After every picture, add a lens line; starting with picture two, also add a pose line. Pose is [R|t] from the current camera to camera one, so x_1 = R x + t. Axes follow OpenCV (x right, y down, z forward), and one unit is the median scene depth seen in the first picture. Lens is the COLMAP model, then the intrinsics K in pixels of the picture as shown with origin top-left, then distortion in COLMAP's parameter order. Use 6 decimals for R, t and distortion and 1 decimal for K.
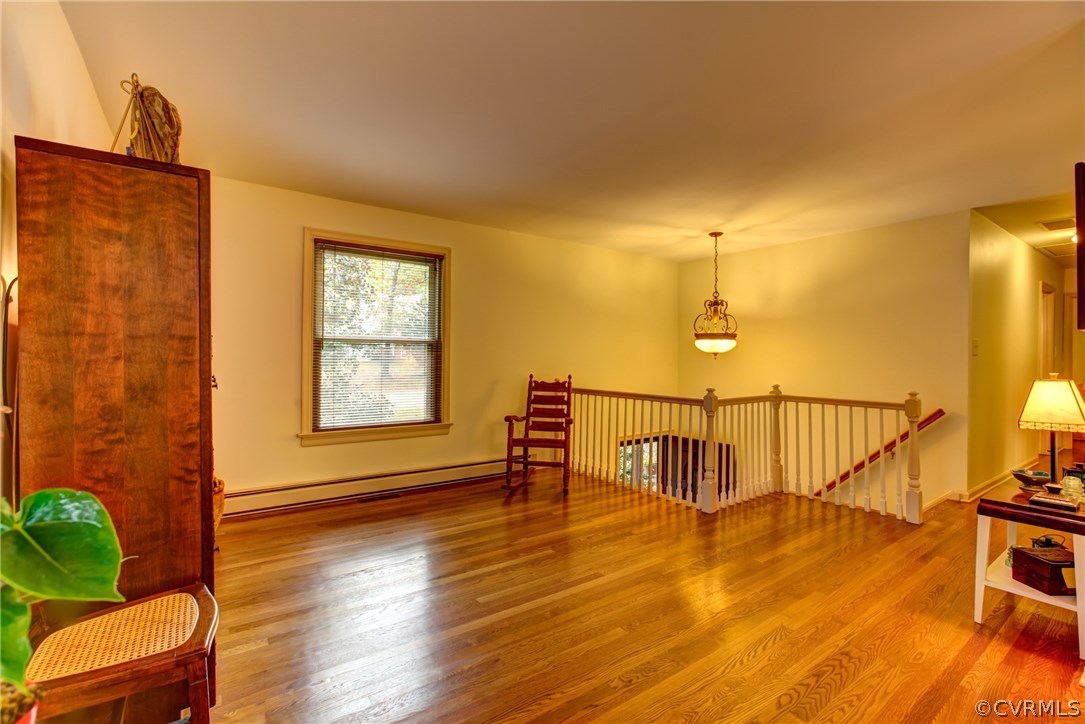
lens RADIAL K [[482.6, 0, 542.3], [0, 482.6, 355.7], [0, 0, 1]] dist [-0.022690, 0.011159]
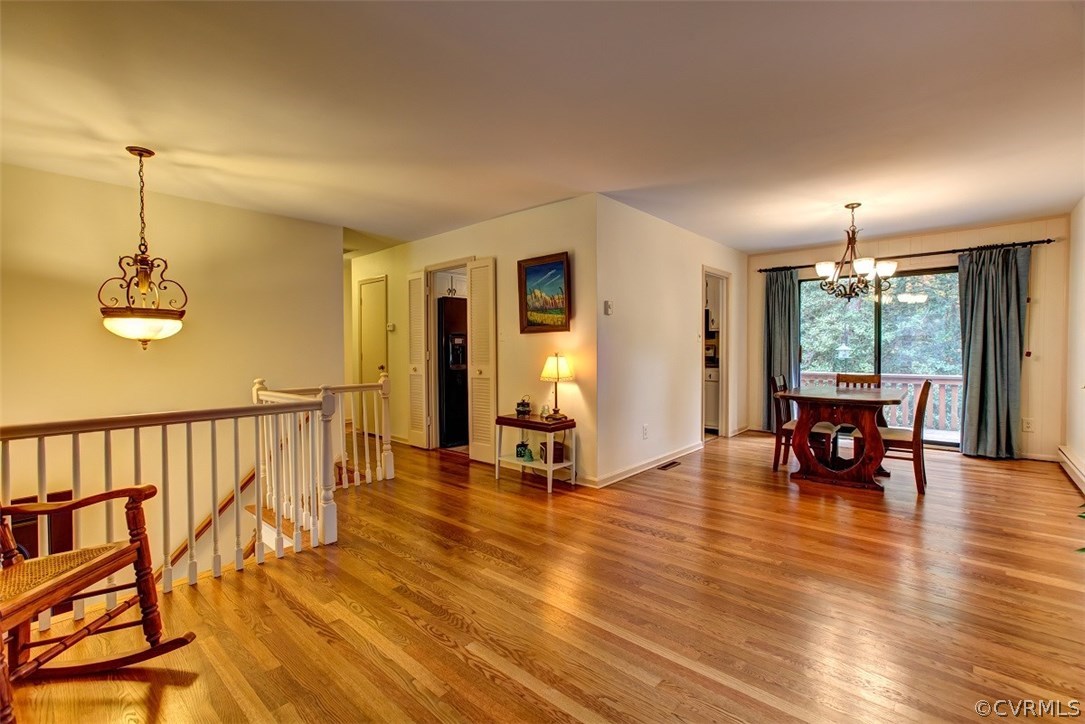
lens RADIAL K [[482.6, 0, 541.9], [0, 482.6, 358.7], [0, 0, 1]] dist [-0.022690, 0.011159]
pose [[-0.204868, -0.031457, 0.978284, -0.404047], [0.001788, 0.999470, 0.032513, -0.000806], [-0.978788, 0.008410, -0.204703, 0.674925]]
